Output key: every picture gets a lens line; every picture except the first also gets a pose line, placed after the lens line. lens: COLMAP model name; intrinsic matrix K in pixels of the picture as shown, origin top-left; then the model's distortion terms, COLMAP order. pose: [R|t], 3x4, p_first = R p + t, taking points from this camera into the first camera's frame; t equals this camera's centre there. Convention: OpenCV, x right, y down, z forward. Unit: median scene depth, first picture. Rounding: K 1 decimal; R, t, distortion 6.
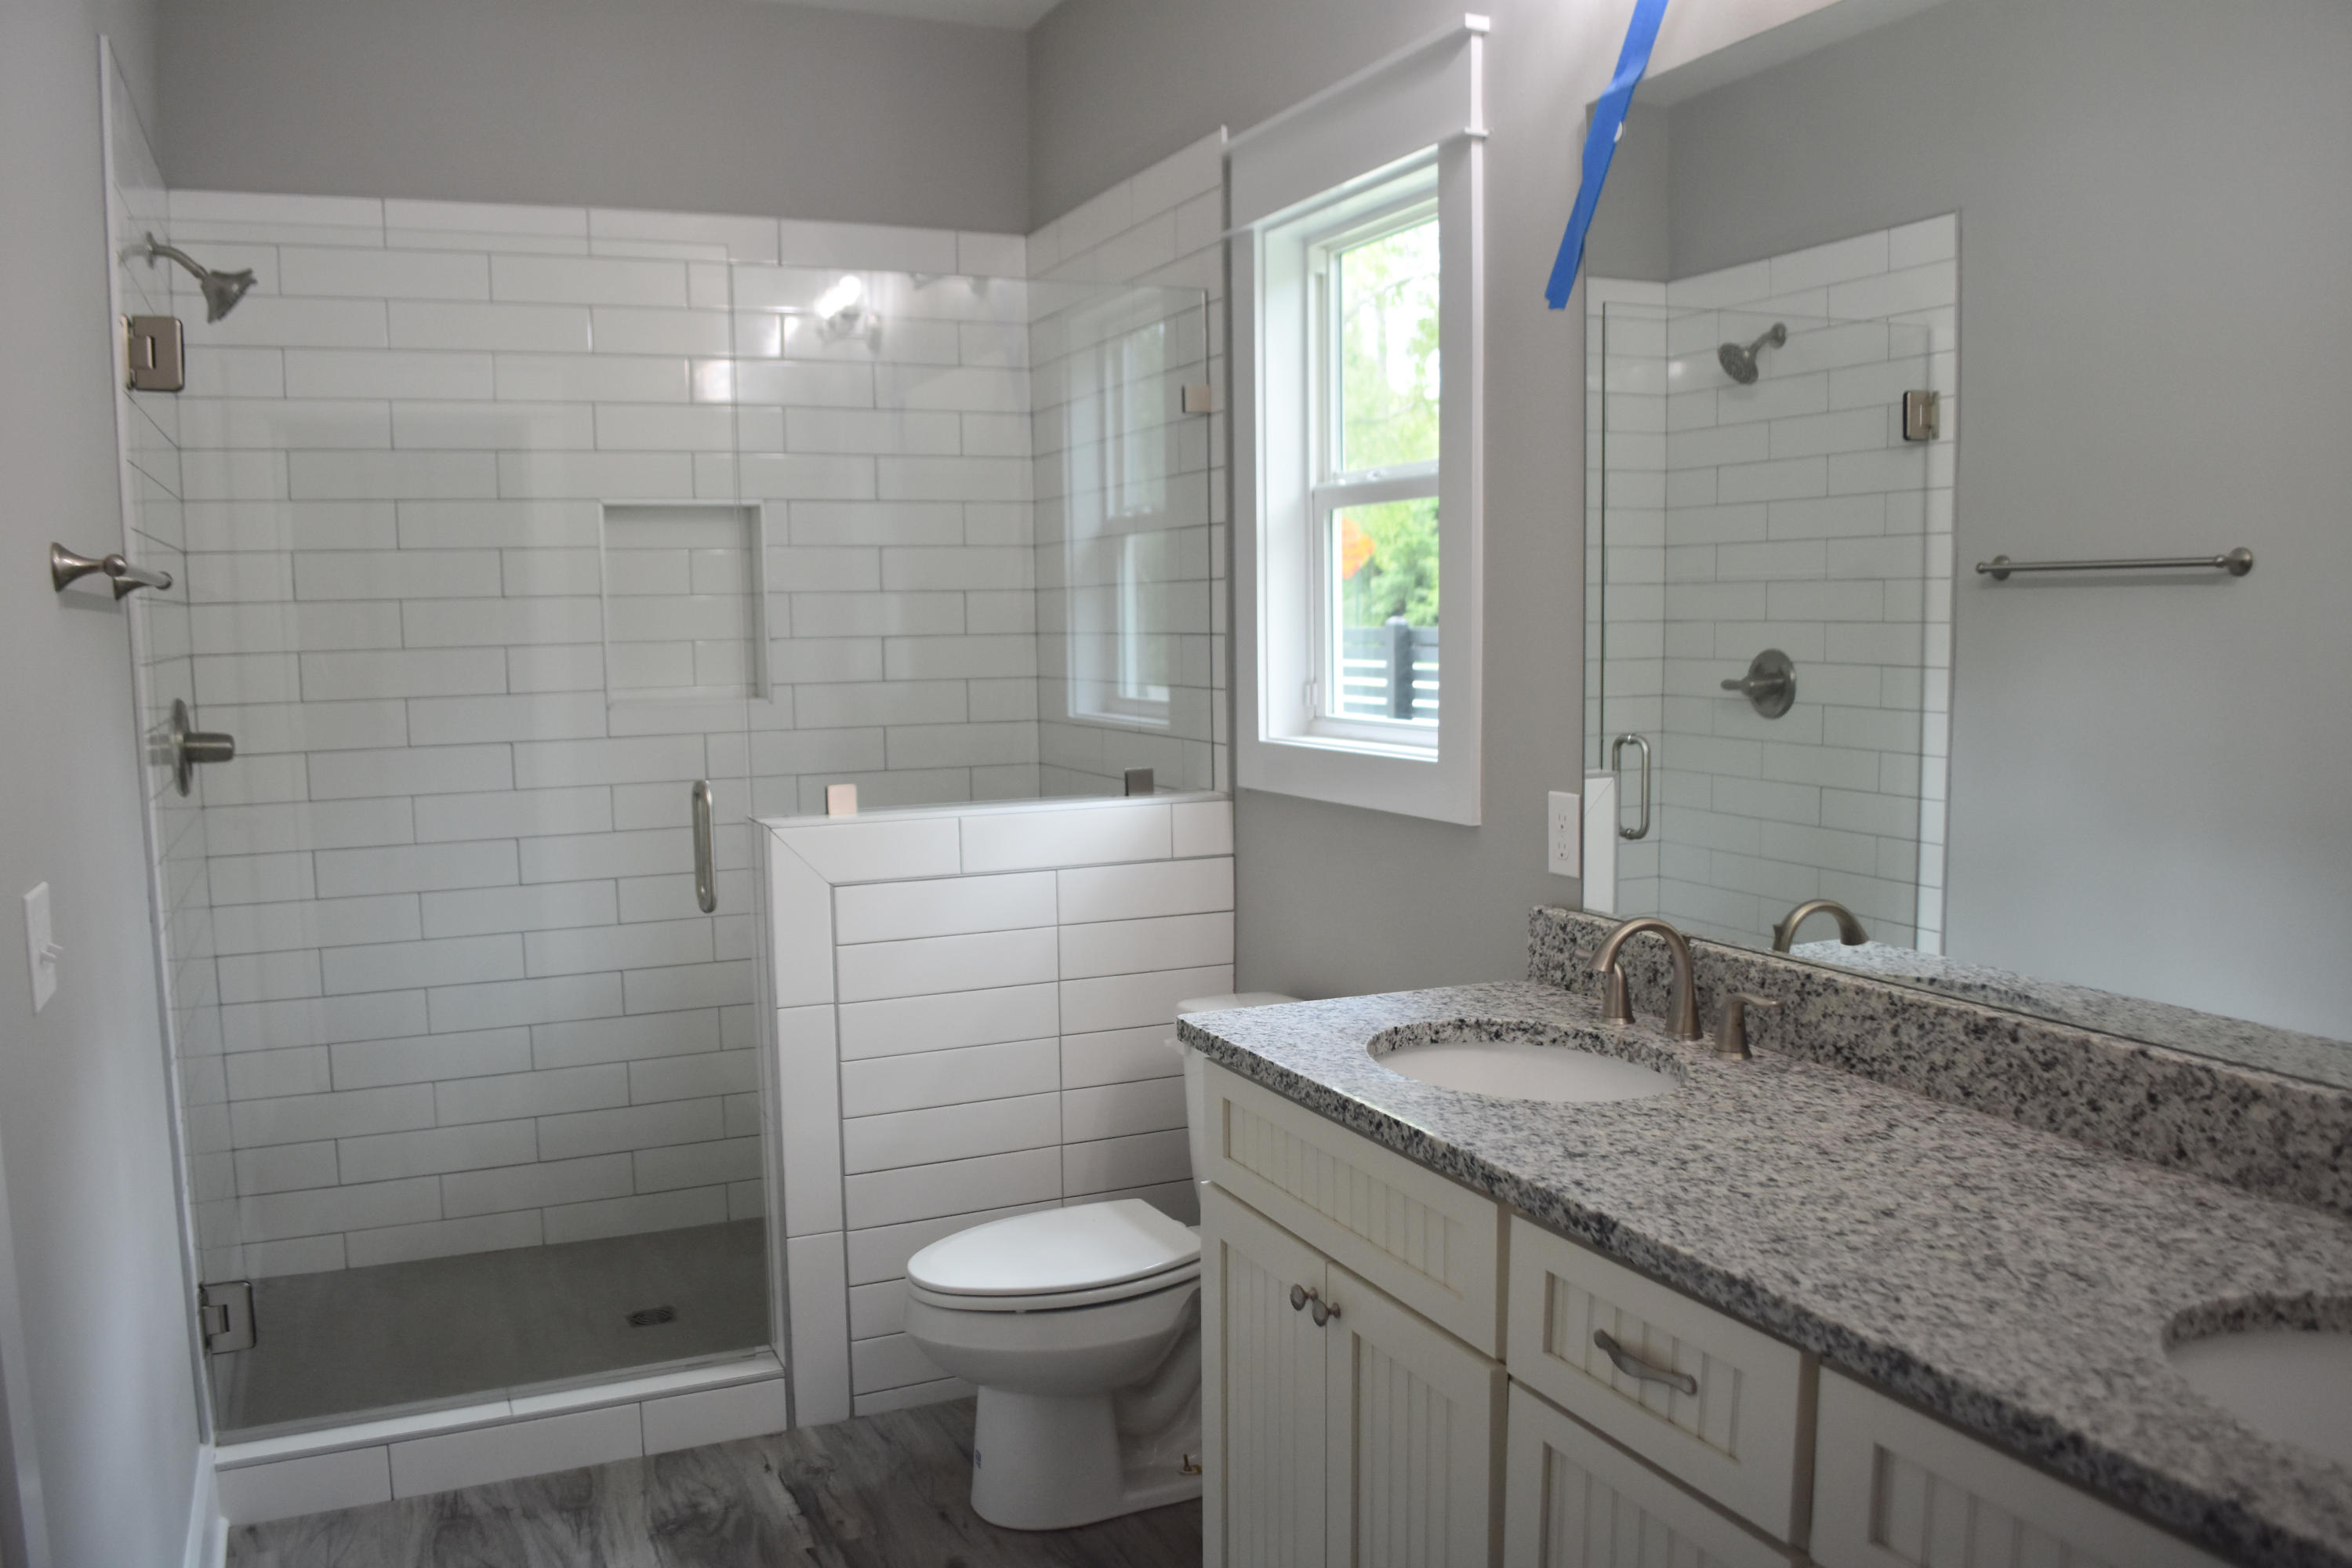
lens RADIAL K [[1850.3, 0, 1184.3], [0, 1850.3, 830.7], [0, 0, 1]] dist [-0.085841, 0.012402]
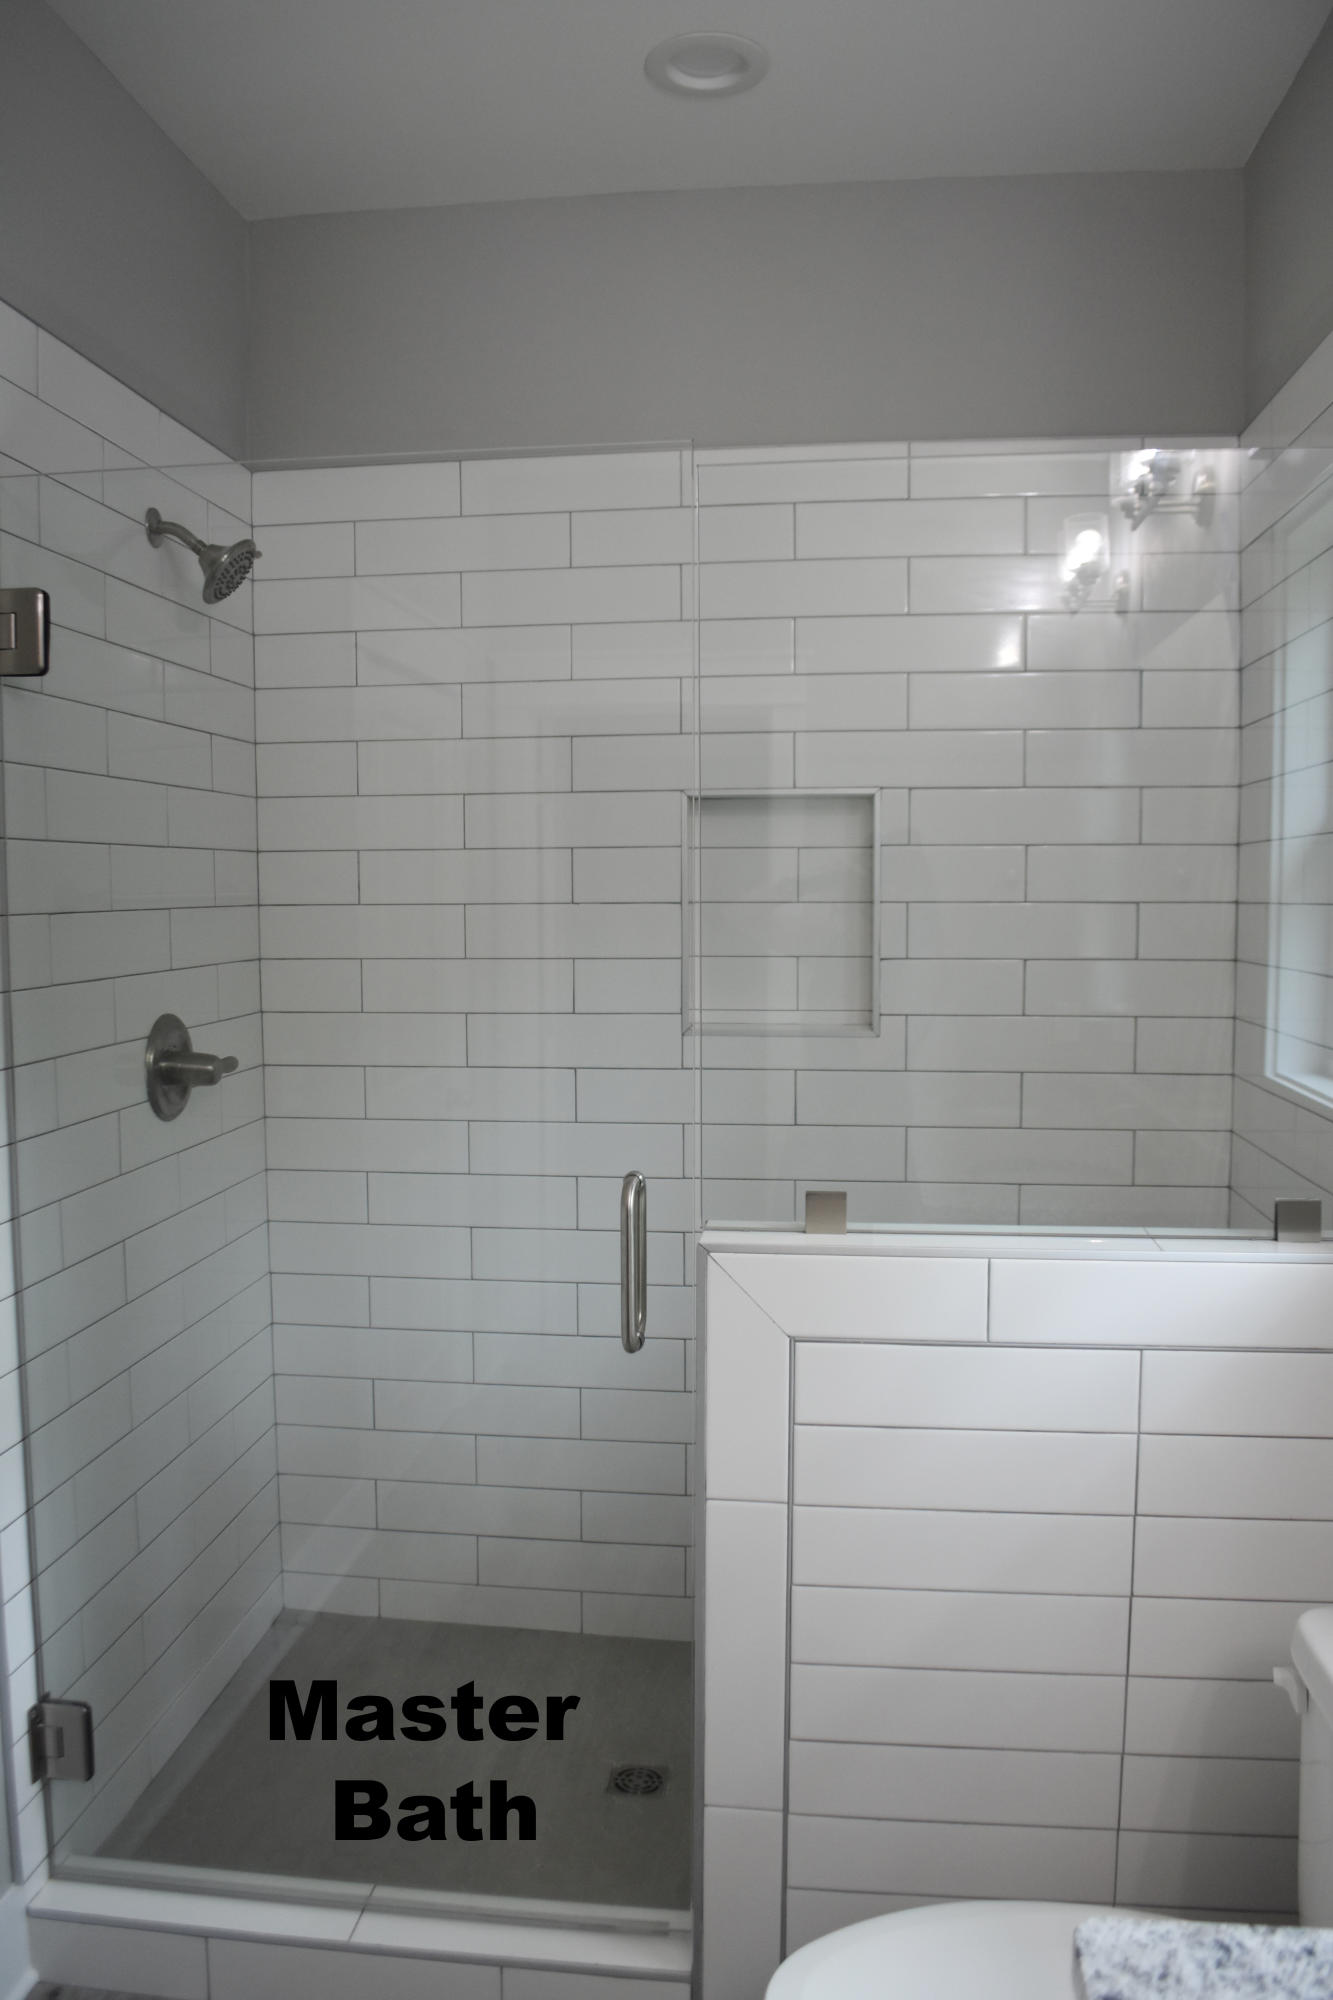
lens RADIAL K [[1573.4, 0, 640.9], [0, 1573.4, 1024.4], [0, 0, 1]] dist [-0.085841, 0.012402]
pose [[0.850997, 0.055470, -0.522233, 0.061952], [-0.069295, 0.997572, -0.006959, -0.078926], [0.520579, 0.042110, 0.852774, 0.446228]]
